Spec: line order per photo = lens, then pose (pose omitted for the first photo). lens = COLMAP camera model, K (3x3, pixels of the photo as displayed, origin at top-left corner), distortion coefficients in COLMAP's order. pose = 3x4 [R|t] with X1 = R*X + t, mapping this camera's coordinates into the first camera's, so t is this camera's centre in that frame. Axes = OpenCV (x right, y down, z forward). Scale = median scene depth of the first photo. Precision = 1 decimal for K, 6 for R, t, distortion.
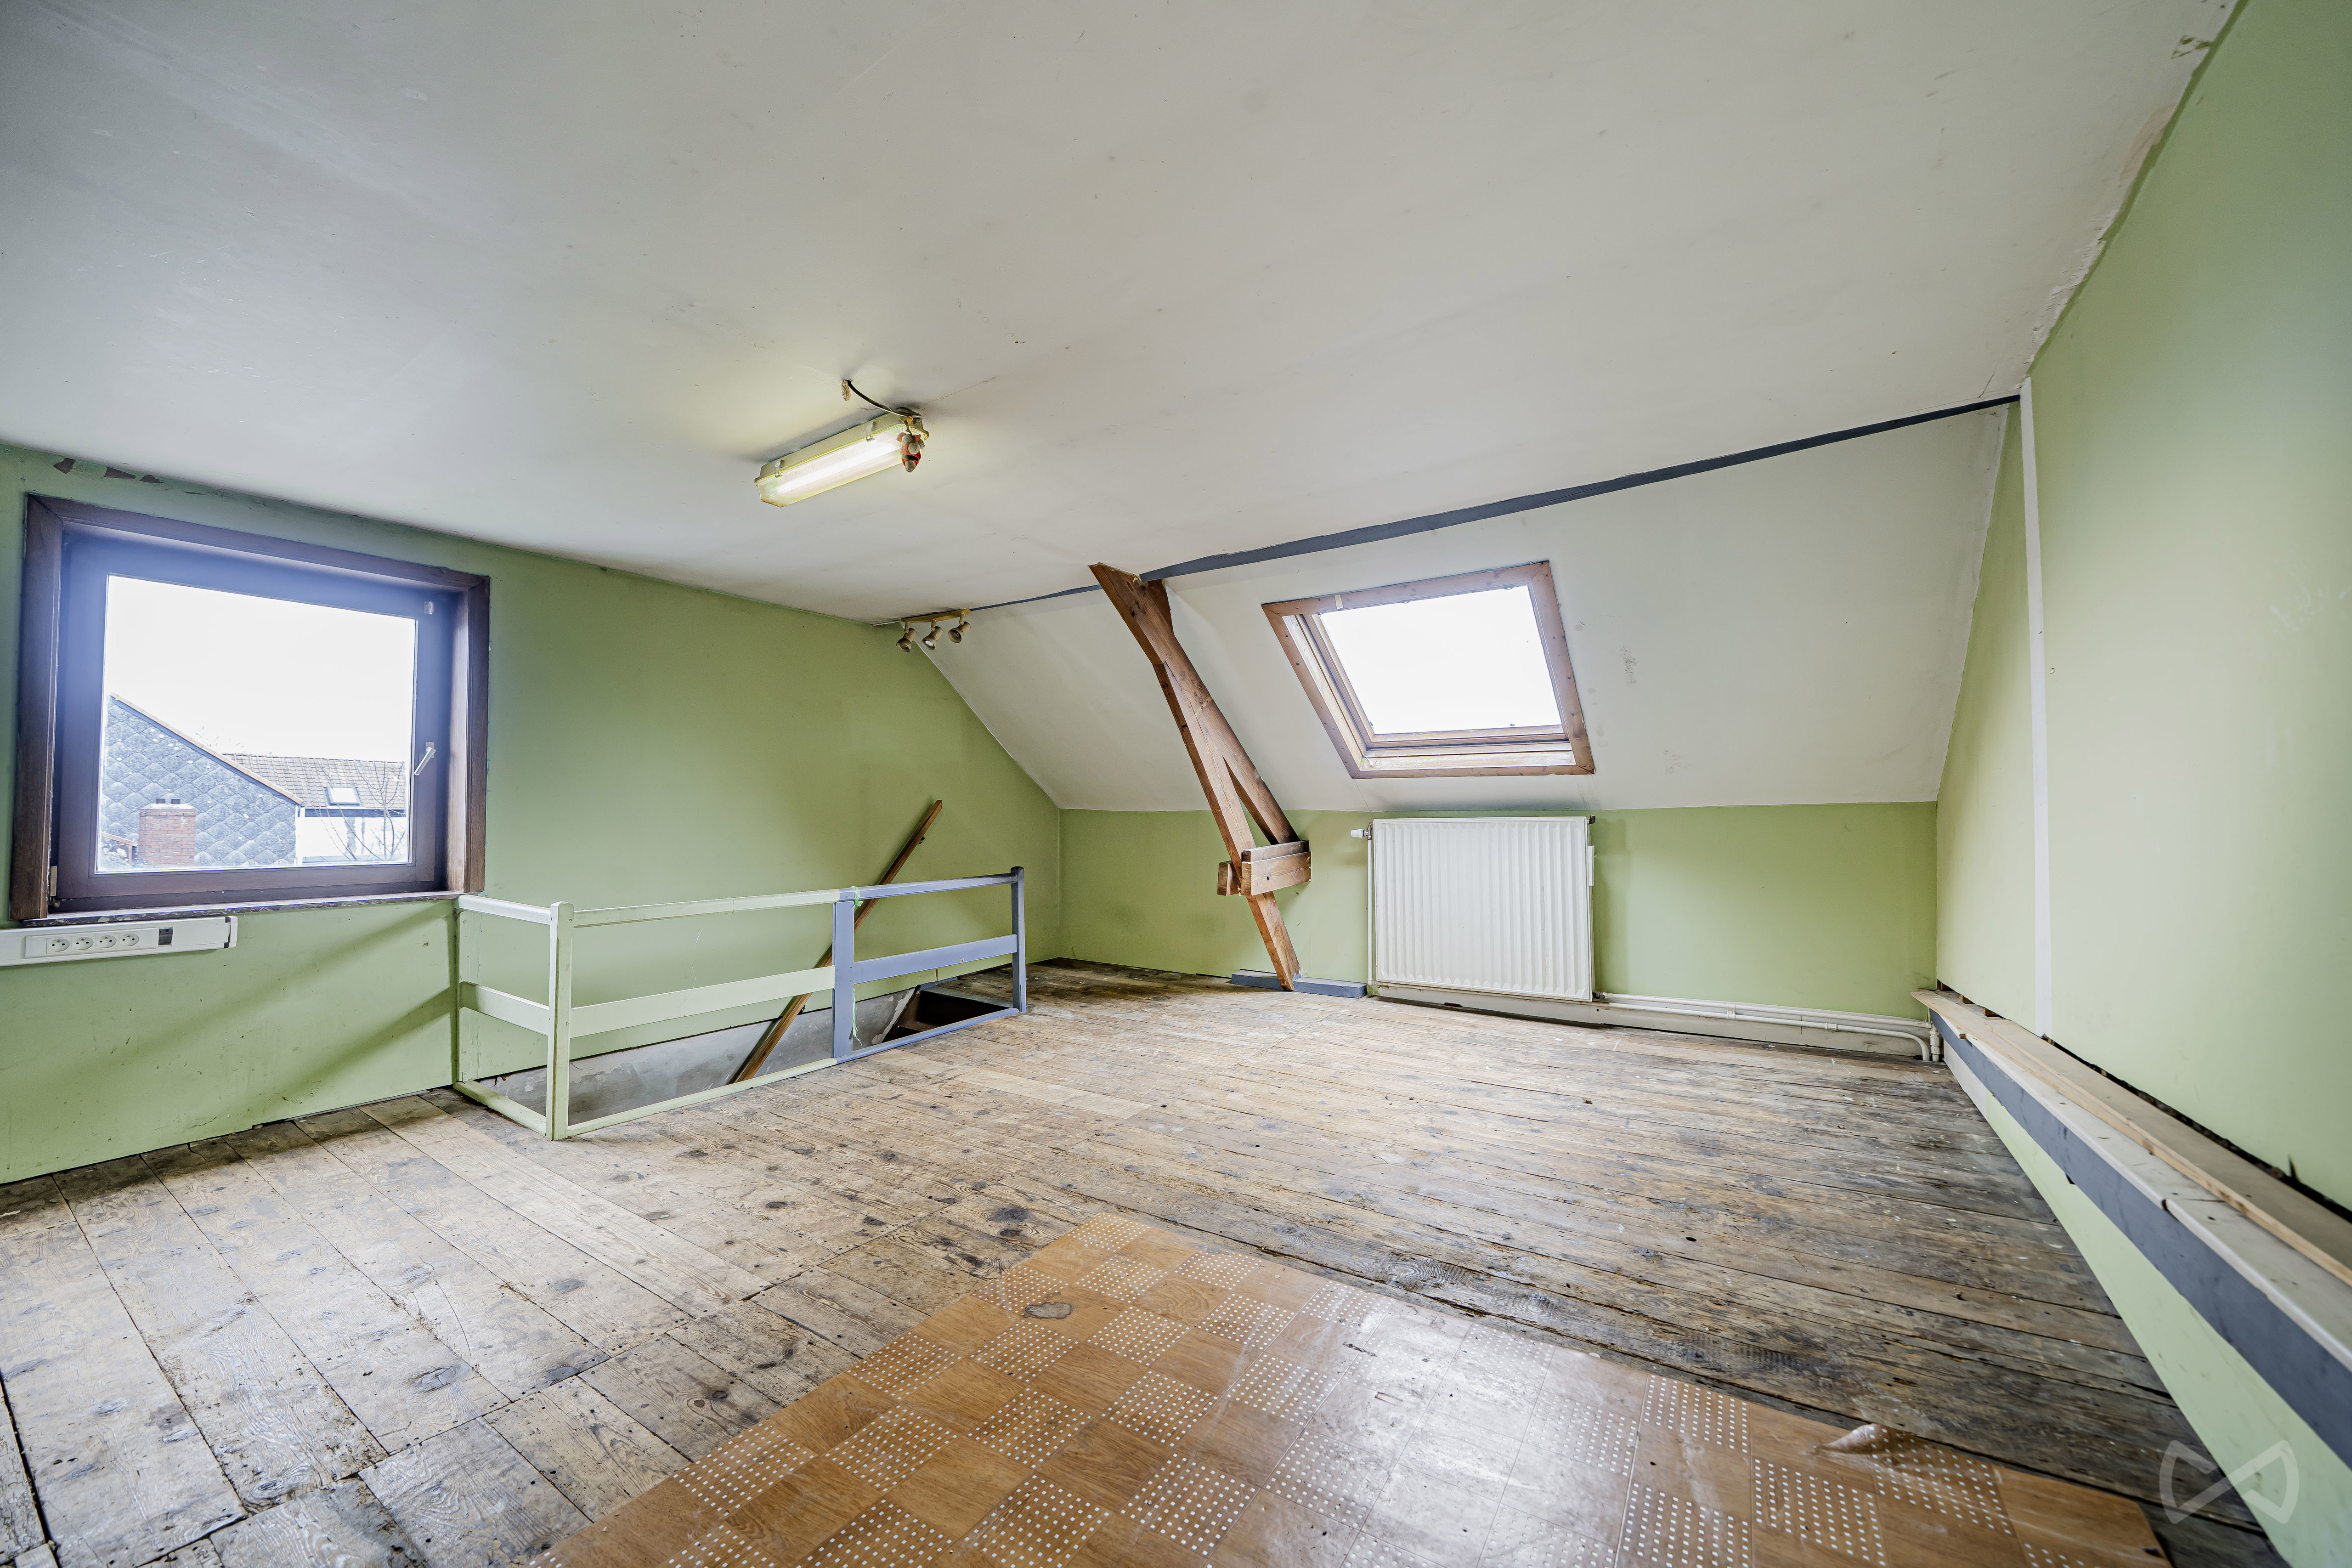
lens RADIAL K [[895.2, 0, 1171.7], [0, 895.2, 788.3], [0, 0, 1]] dist [-0.003511, -0.000249]
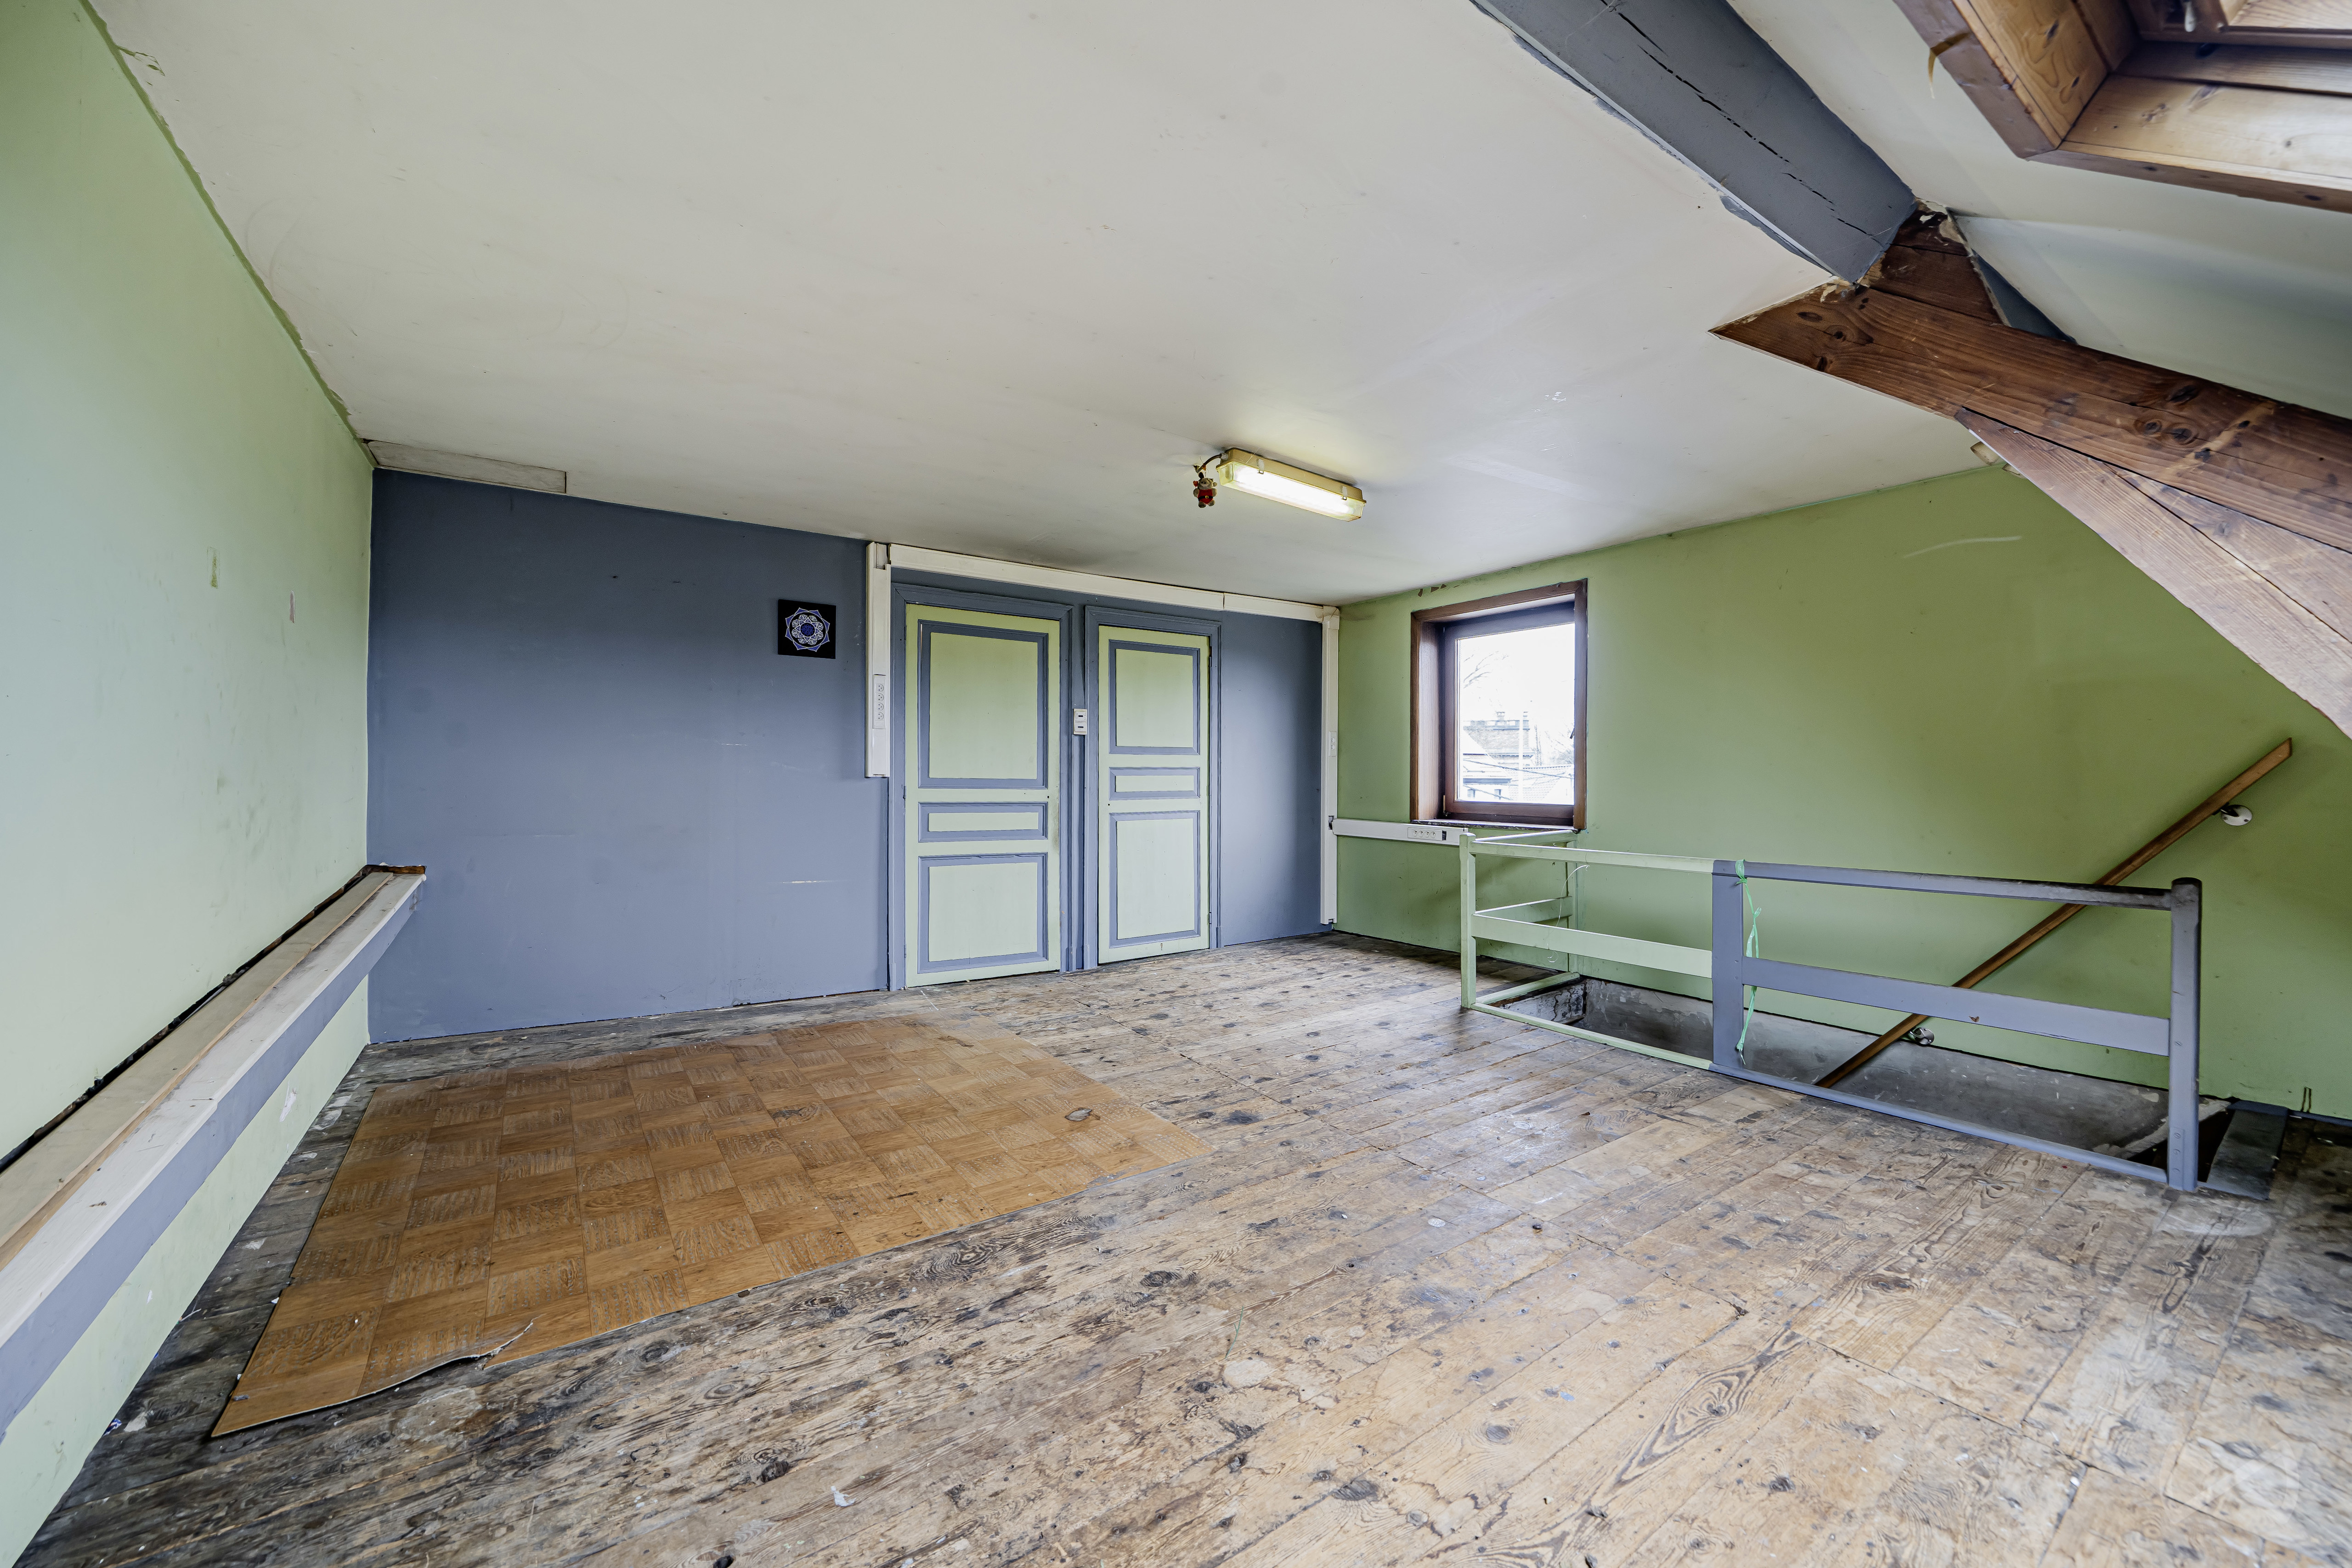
lens RADIAL K [[895.2, 0, 1170.4], [0, 895.2, 776.6], [0, 0, 1]] dist [-0.003511, -0.000249]
pose [[-0.379991, 0.004777, -0.924978, 0.684112], [0.025963, 0.999648, -0.005503, 0.036144], [0.924626, -0.026106, -0.379981, 1.030619]]
